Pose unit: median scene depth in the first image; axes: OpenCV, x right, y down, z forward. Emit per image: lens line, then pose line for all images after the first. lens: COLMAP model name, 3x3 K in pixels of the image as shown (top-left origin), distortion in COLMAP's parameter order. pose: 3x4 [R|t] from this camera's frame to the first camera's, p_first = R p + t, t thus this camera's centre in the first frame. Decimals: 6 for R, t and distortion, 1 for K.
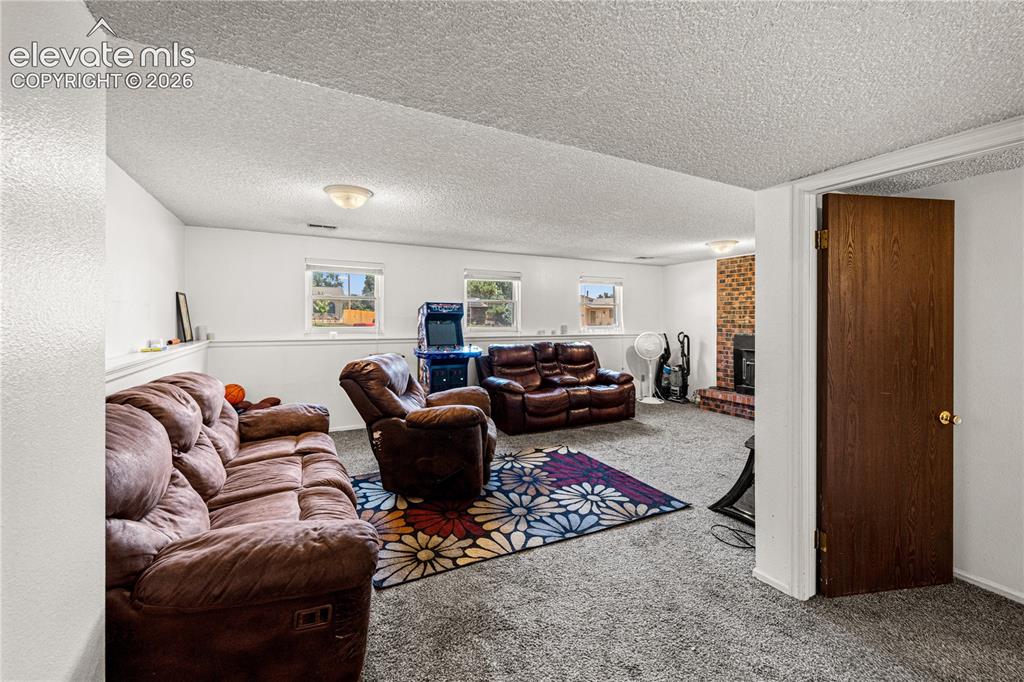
lens RADIAL K [[414.1, 0, 508.5], [0, 414.1, 315.1], [0, 0, 1]] dist [0.003208, -0.002846]
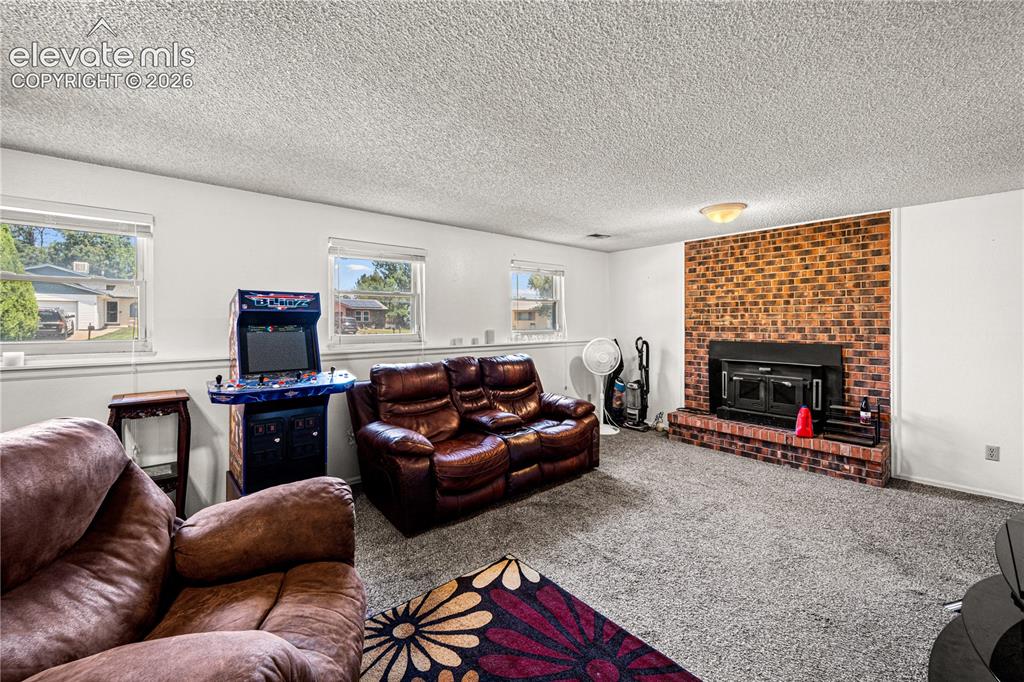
lens RADIAL K [[414.1, 0, 503.4], [0, 414.1, 318.1], [0, 0, 1]] dist [0.003208, -0.002846]
pose [[0.976156, -0.005365, 0.217006, 0.009486], [0.005225, 0.999986, 0.001219, 0.004772], [-0.217010, -0.000056, 0.976169, 0.408907]]
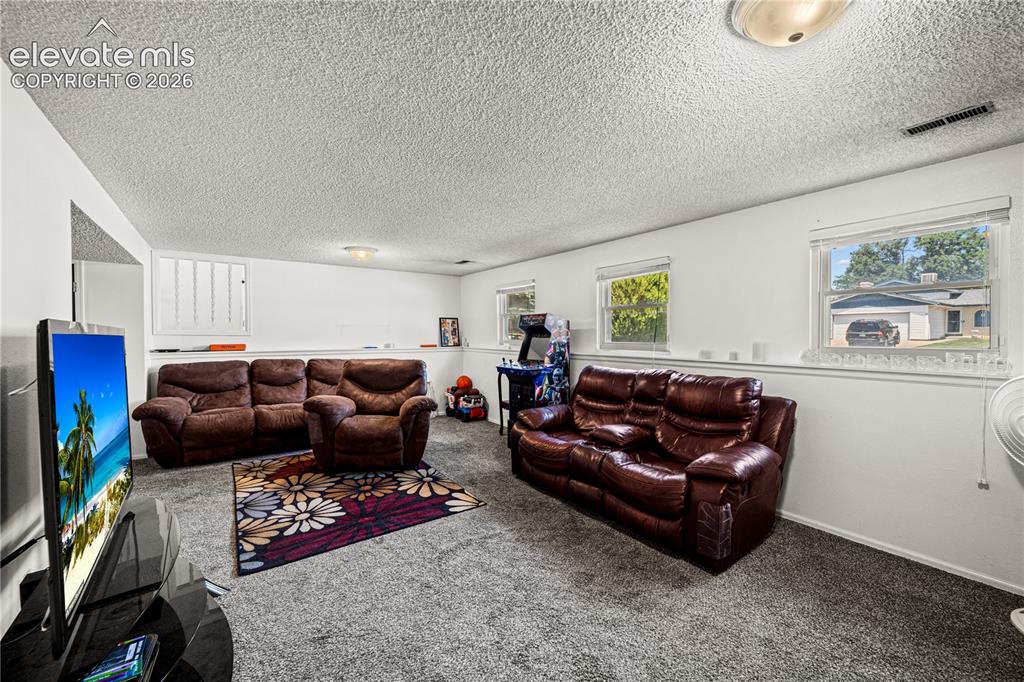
lens RADIAL K [[414.1, 0, 513.6], [0, 414.1, 337.5], [0, 0, 1]] dist [0.003208, -0.002846]
pose [[0.133998, 0.003846, -0.990974, 0.734428], [0.011443, 0.999920, 0.005428, 0.015941], [0.990916, -0.012067, 0.133943, 0.817933]]
